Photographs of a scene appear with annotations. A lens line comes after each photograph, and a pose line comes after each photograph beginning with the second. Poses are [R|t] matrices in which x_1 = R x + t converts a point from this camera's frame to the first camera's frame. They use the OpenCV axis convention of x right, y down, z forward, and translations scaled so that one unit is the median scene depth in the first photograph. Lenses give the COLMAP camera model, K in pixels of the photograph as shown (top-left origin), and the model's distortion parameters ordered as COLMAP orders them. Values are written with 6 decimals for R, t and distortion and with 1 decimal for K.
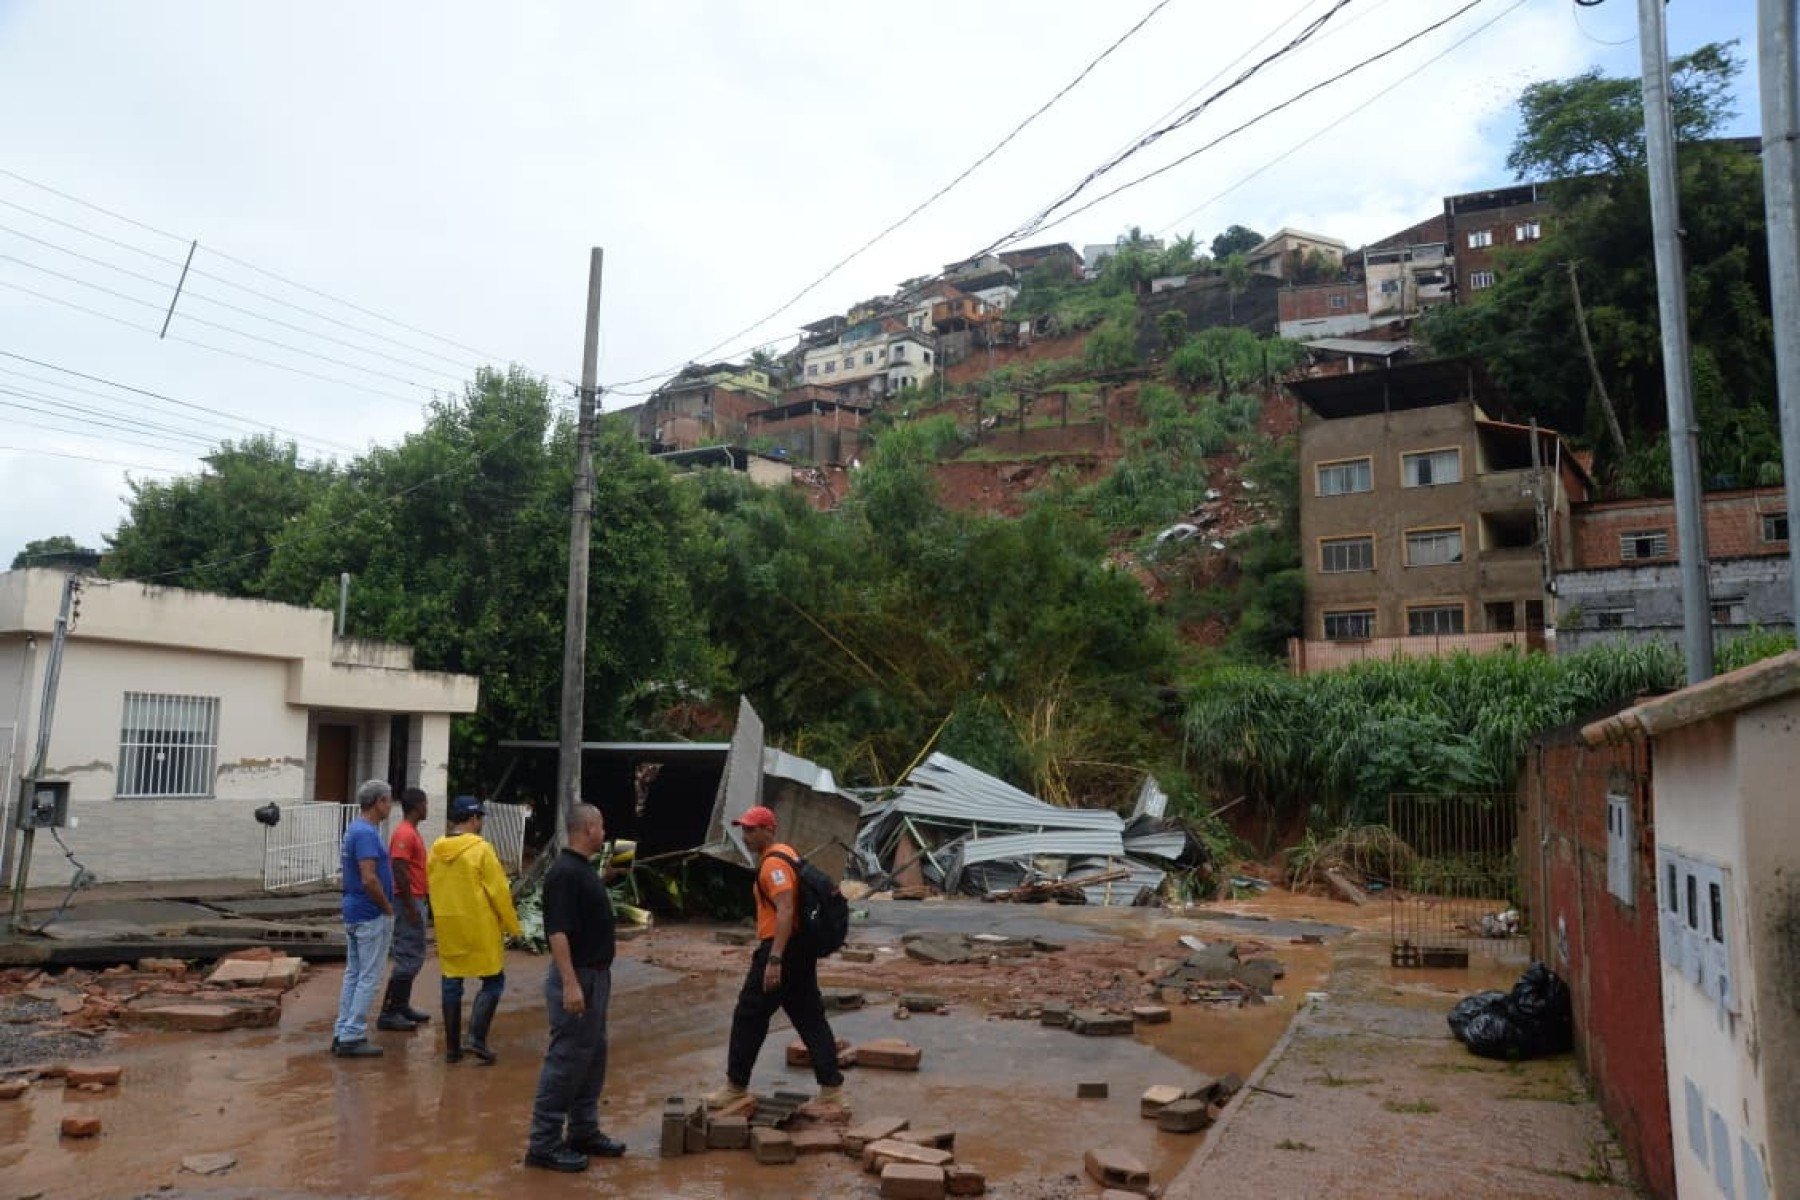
lens RADIAL K [[1288.6, 0, 899.5], [0, 1288.6, 605.7], [0, 0, 1]] dist [-0.167078, 0.166474]
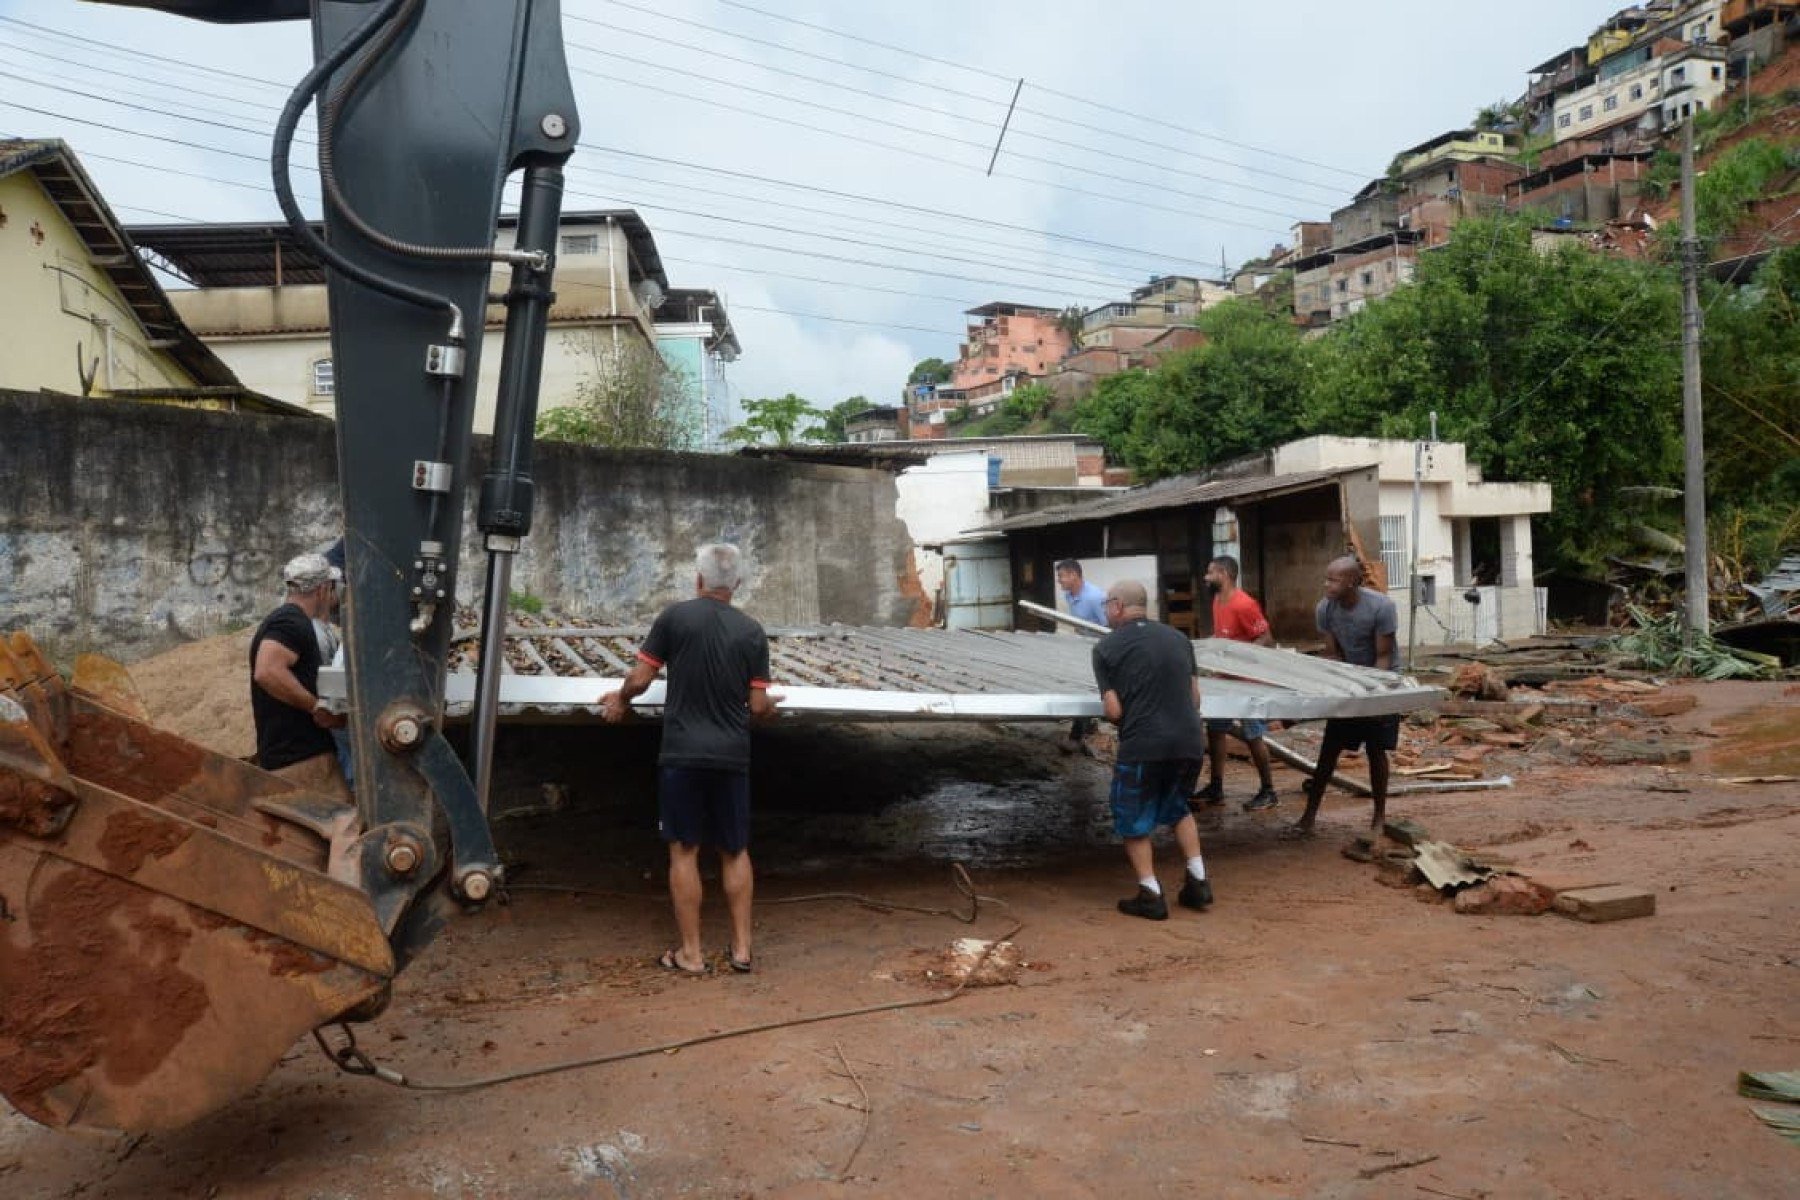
lens RADIAL K [[1288.6, 0, 899.5], [0, 1288.6, 605.7], [0, 0, 1]] dist [-0.167078, 0.166474]
pose [[0.857365, -0.041020, -0.513072, -0.054319], [0.121161, 0.984892, 0.123724, -0.011512], [0.500246, -0.168241, 0.849382, -0.081201]]
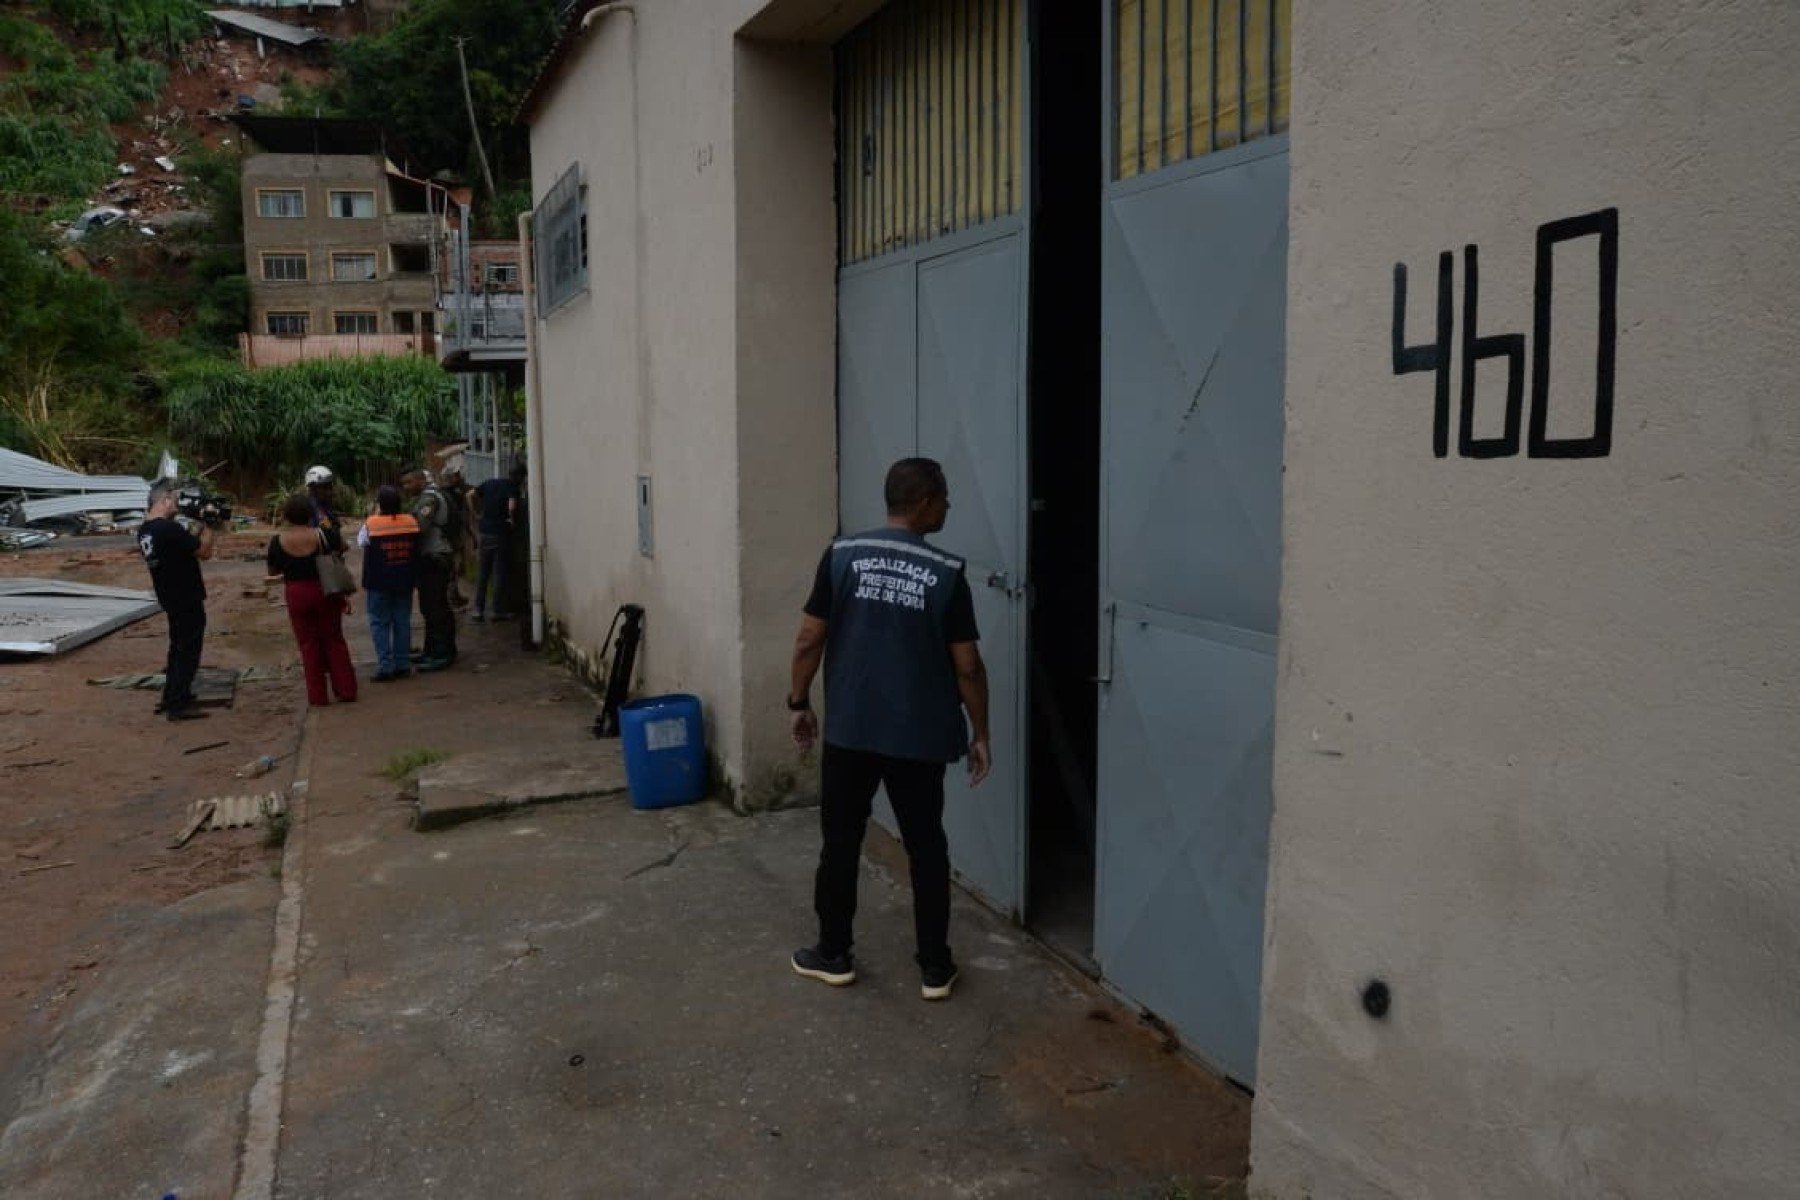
lens RADIAL K [[1291.2, 0, 900.0], [0, 1291.2, 600.0], [0, 0, 1]] dist [-0.165643, 0.170907]
pose [[0.680197, -0.121831, 0.722834, -0.082466], [-0.077176, 0.968709, 0.235896, -0.028472], [-0.728956, -0.216242, 0.649510, -0.161706]]
